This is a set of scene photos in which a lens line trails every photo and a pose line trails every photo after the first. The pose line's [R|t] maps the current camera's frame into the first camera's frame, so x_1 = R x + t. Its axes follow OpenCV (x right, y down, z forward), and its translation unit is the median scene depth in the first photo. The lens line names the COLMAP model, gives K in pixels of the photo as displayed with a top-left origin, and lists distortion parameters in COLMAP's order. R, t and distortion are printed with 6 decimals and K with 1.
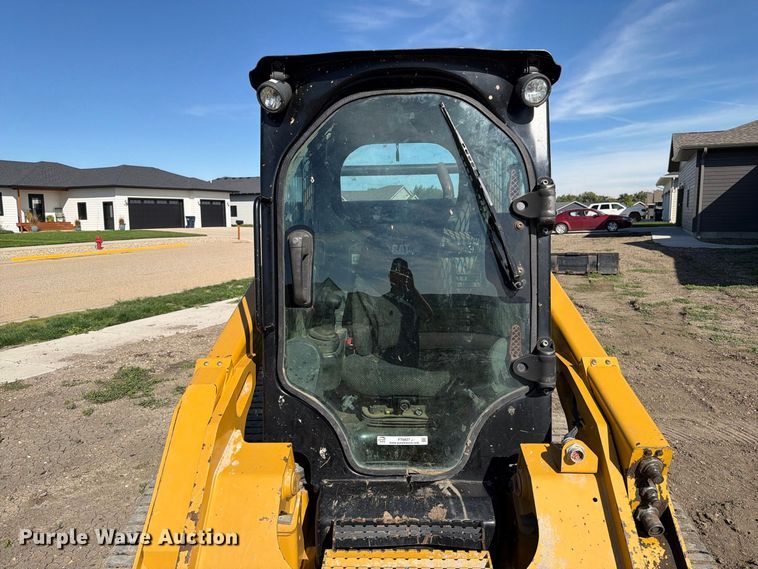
lens RADIAL K [[534.5, 0, 377.9], [0, 534.5, 279.2], [0, 0, 1]] dist [0.044342, -0.055219]
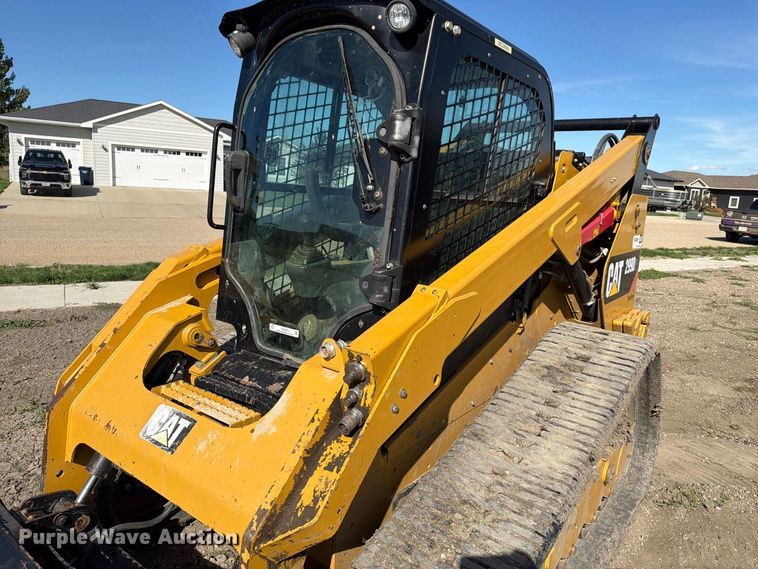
lens RADIAL K [[536.7, 0, 379.0], [0, 536.7, 284.5], [0, 0, 1]] dist [0.043348, -0.065645]
pose [[0.818386, 0.159272, -0.552156, 0.255898], [-0.134505, 0.987225, 0.085410, 0.020061], [0.558706, 0.004369, 0.829355, 0.035527]]
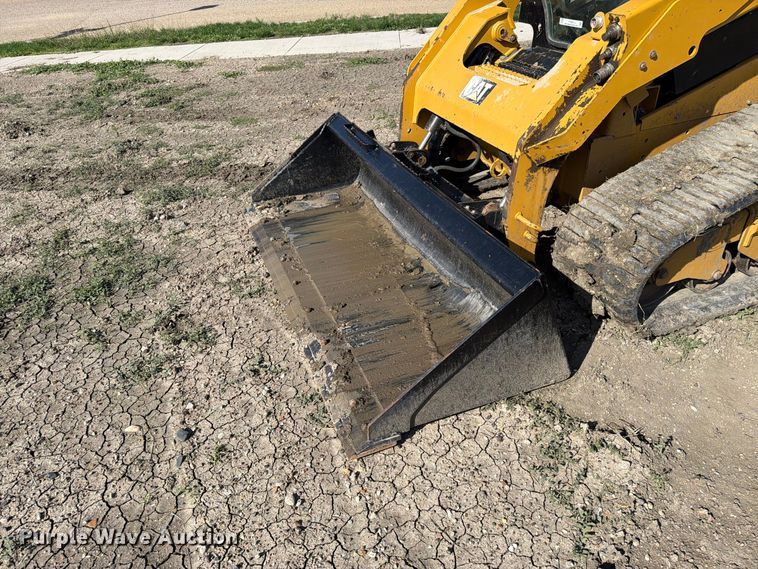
lens RADIAL K [[534.5, 0, 377.9], [0, 534.5, 279.2], [0, 0, 1]] dist [0.044342, -0.055219]
pose [[0.409637, 0.495724, -0.765804, 0.384504], [-0.058174, 0.851955, 0.520374, 0.047602], [0.910392, -0.168614, 0.377830, -0.045683]]
